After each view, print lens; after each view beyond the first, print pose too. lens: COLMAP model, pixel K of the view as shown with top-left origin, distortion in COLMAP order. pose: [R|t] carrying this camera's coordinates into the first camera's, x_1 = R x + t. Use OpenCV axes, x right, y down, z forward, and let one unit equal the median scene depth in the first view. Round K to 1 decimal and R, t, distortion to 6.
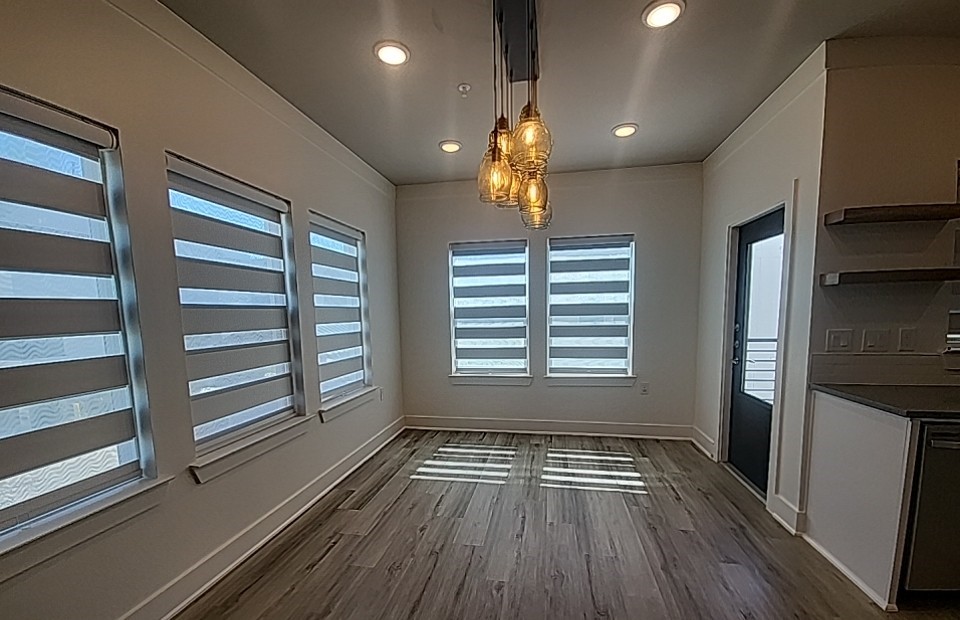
lens RADIAL K [[389.6, 0, 479.2], [0, 389.6, 351.9], [0, 0, 1]] dist [-0.000005, -0.000026]
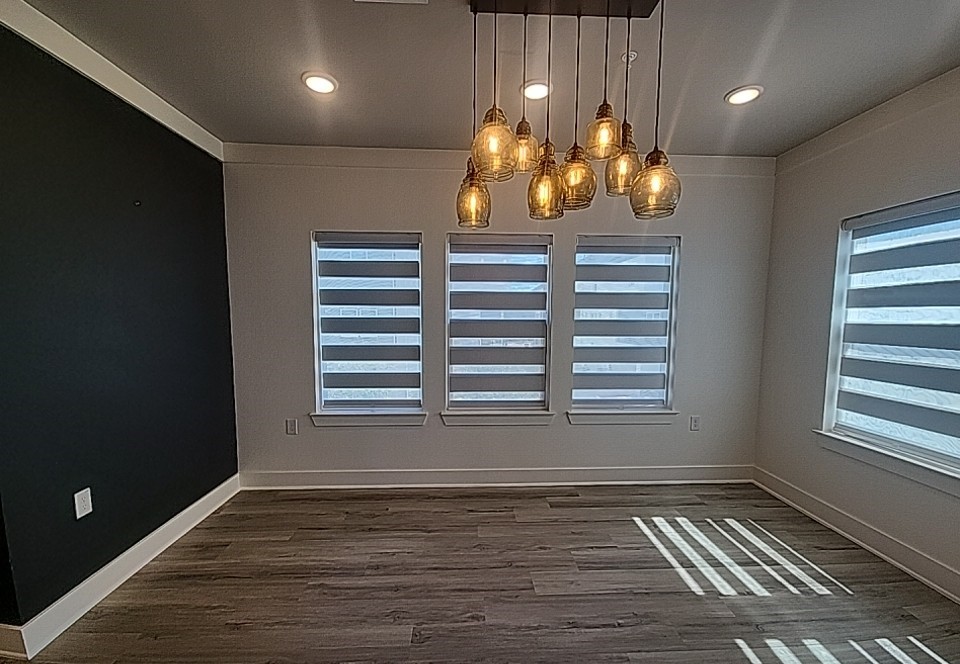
lens RADIAL K [[383.8, 0, 479.9], [0, 383.8, 353.6], [0, 0, 1]] dist [-0.000811, 0.000009]
pose [[0.227109, 0.110569, -0.967572, 0.471374], [-0.109975, 0.990091, 0.087329, -0.068730], [0.967640, 0.086576, 0.237019, 0.378503]]
